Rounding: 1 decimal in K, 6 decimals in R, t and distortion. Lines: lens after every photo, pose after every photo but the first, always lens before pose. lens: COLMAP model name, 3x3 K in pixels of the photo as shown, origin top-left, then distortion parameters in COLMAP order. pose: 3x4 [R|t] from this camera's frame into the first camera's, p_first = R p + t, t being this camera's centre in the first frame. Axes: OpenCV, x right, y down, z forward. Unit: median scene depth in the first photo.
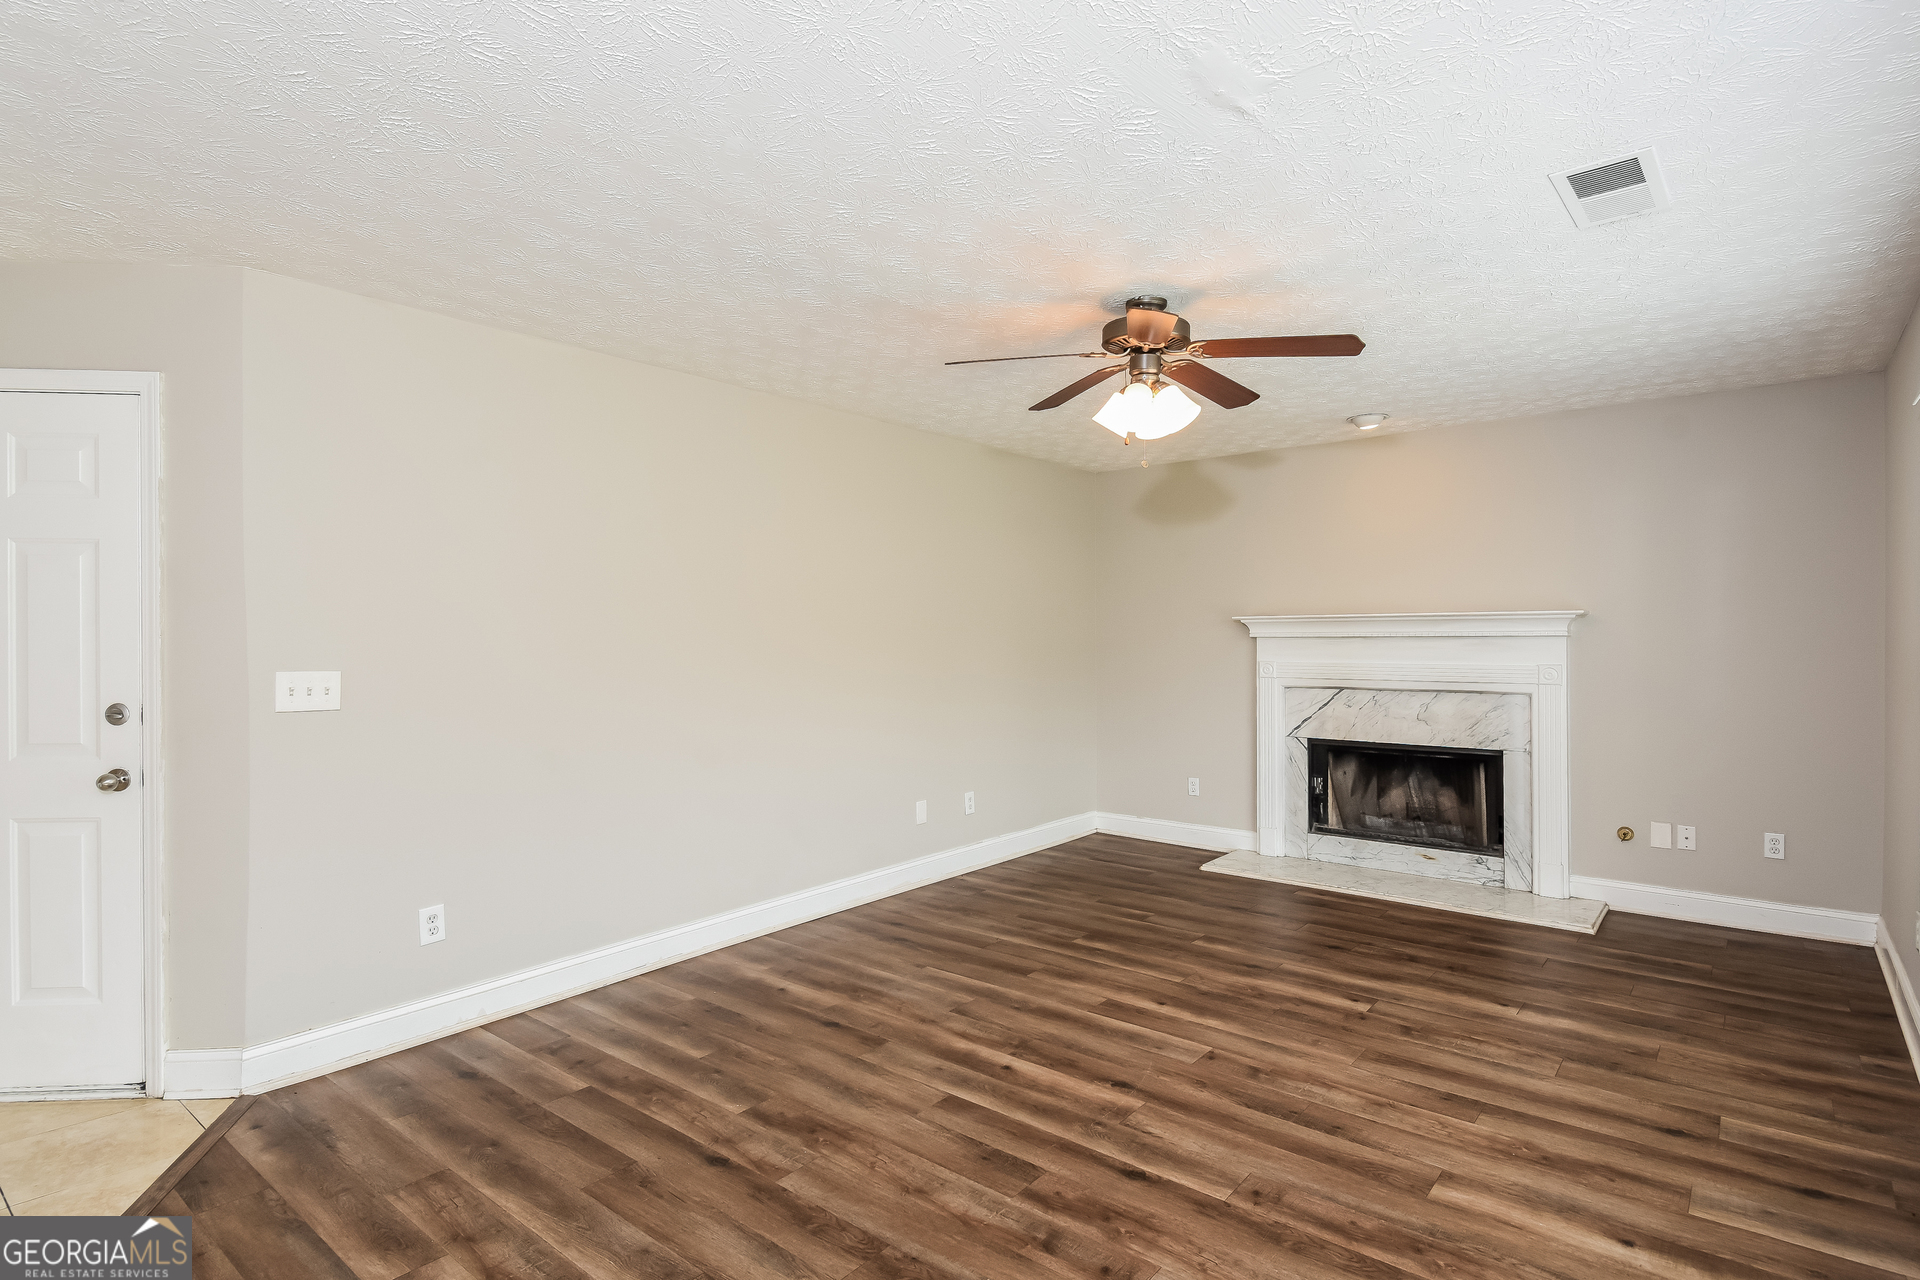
lens RADIAL K [[969.3, 0, 969.2], [0, 969.3, 634.4], [0, 0, 1]] dist [0.038695, -0.030027]
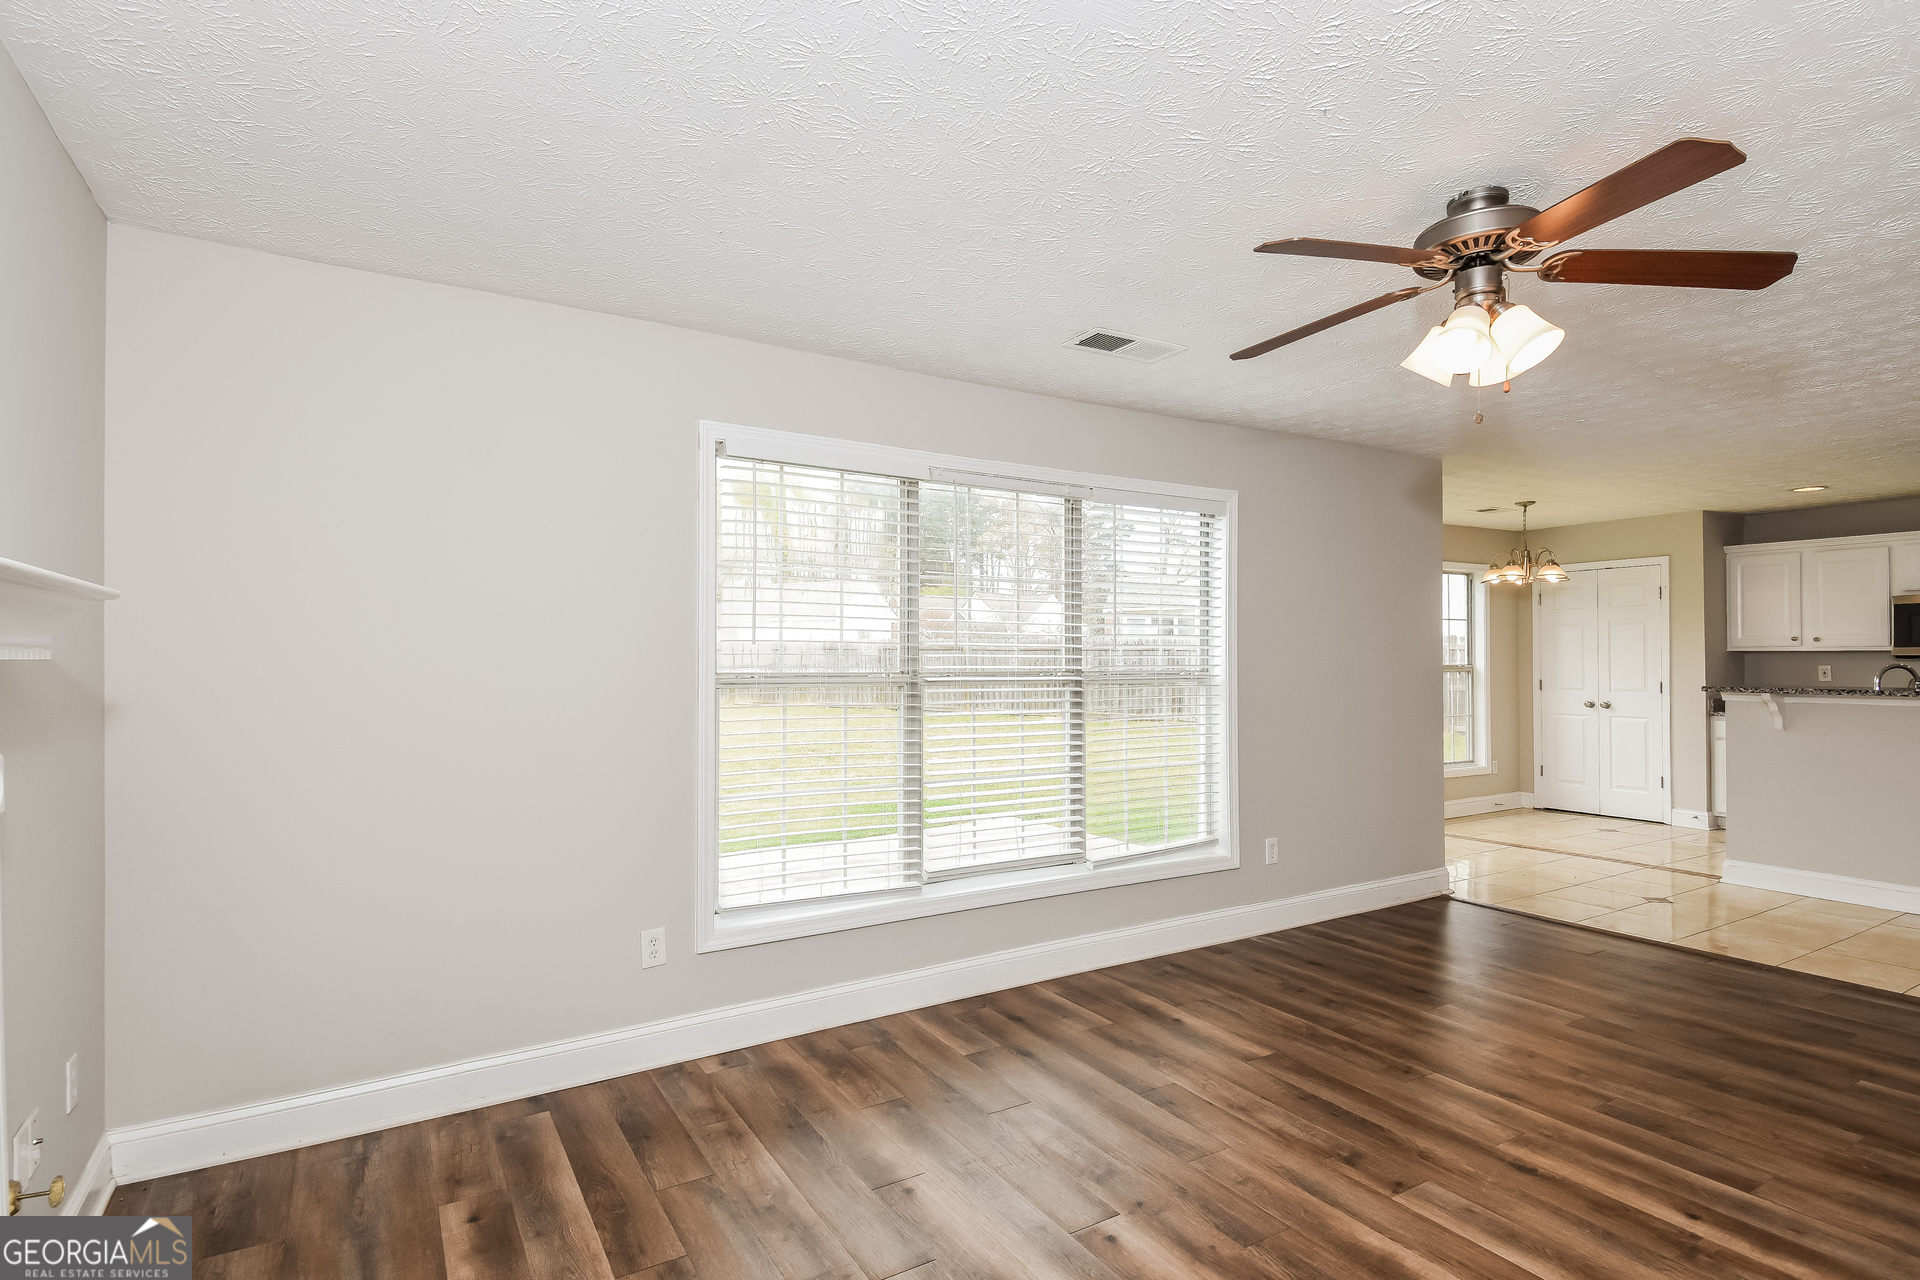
lens RADIAL K [[969.3, 0, 969.2], [0, 969.3, 634.4], [0, 0, 1]] dist [0.038695, -0.030027]
pose [[-0.941842, 0.017394, 0.335605, 0.241662], [0.009292, 0.999626, -0.025734, -0.000651], [-0.335927, -0.021119, -0.941651, 1.509297]]
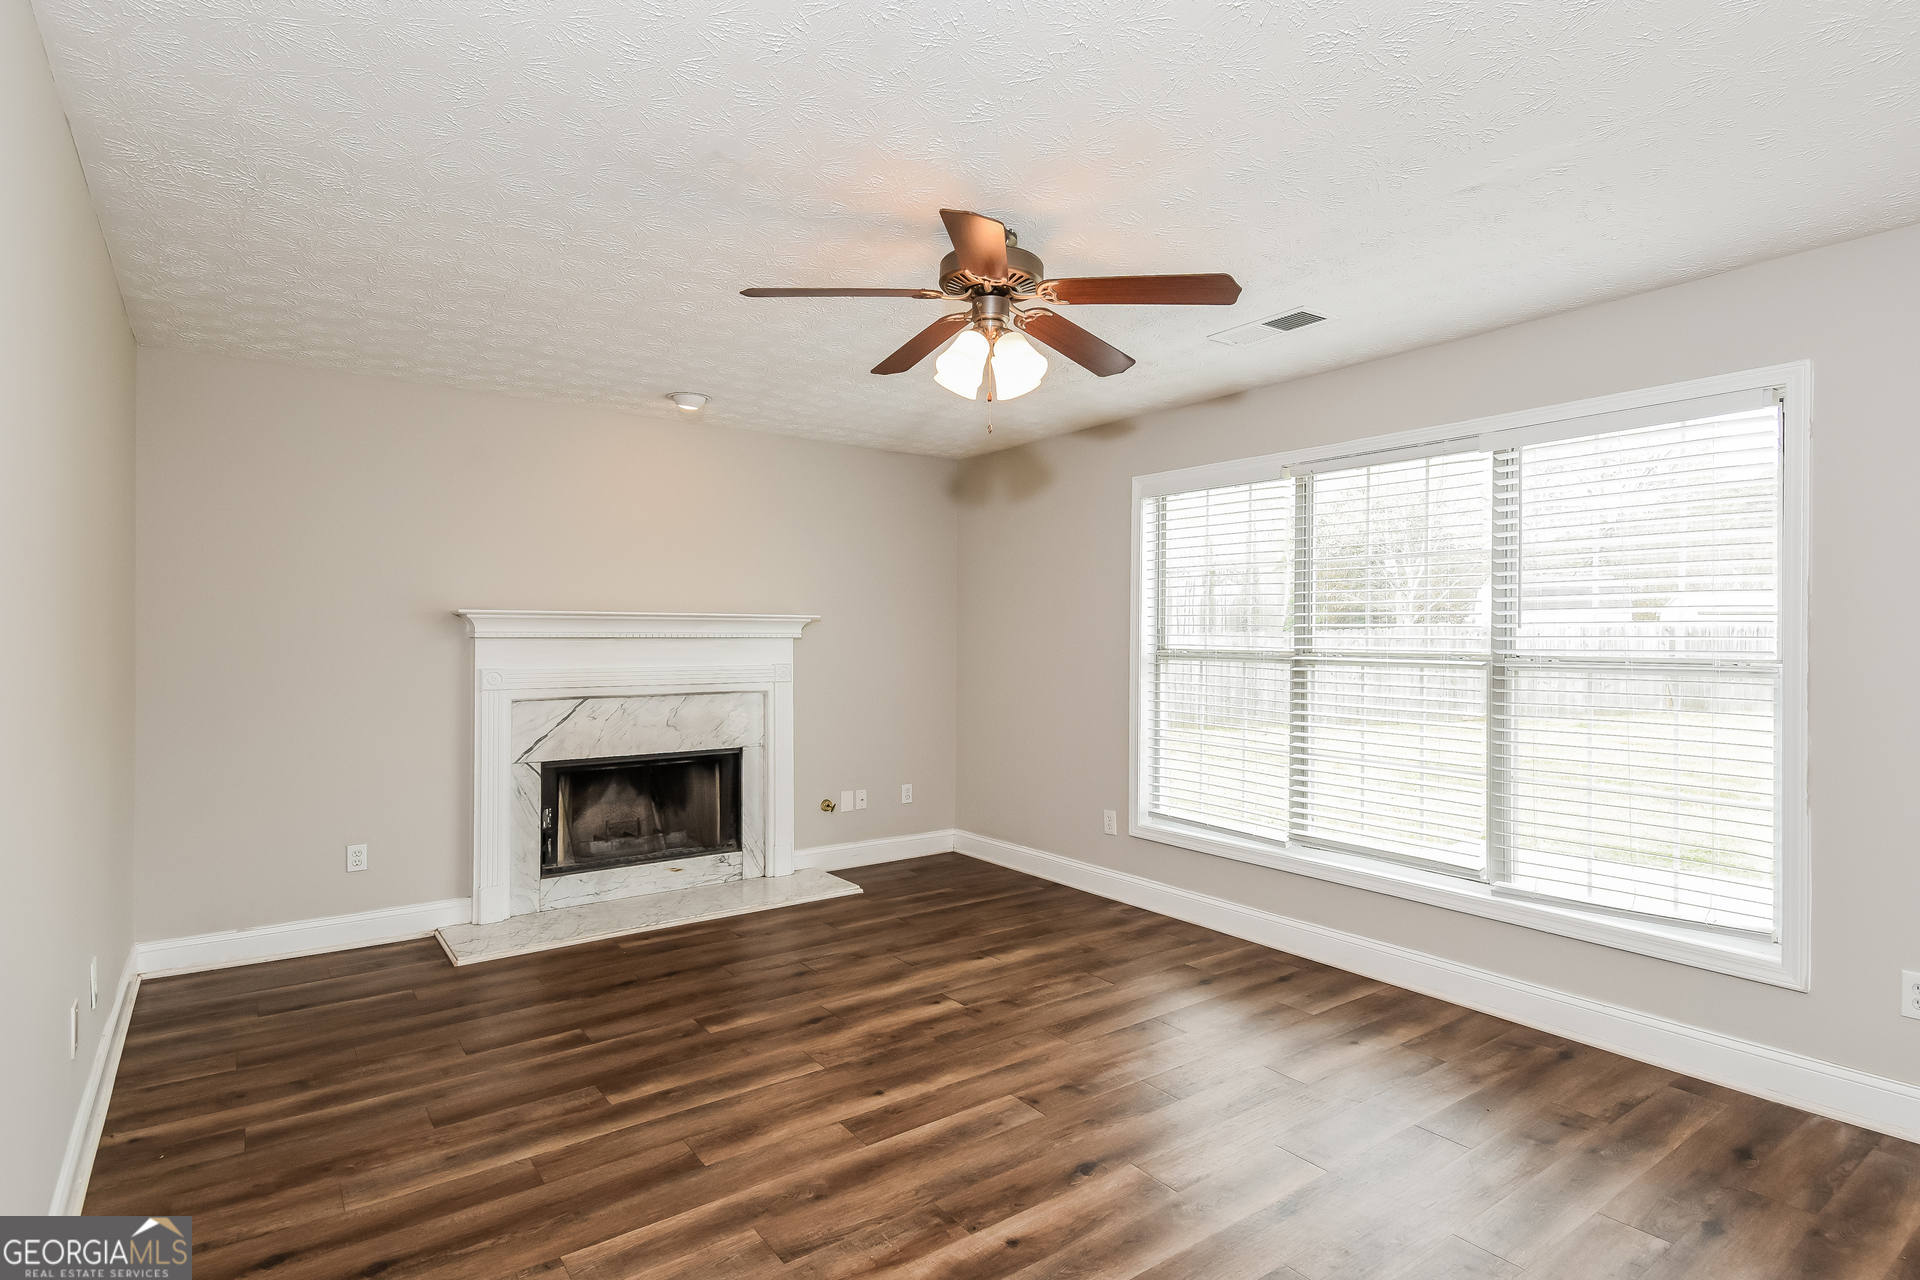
lens RADIAL K [[969.3, 0, 969.2], [0, 969.3, 634.4], [0, 0, 1]] dist [0.038695, -0.030027]
pose [[0.244875, 0.008331, 0.969519, -0.519347], [-0.006662, 0.999954, -0.006910, 0.005285], [-0.969532, -0.004767, 0.244919, 0.670917]]
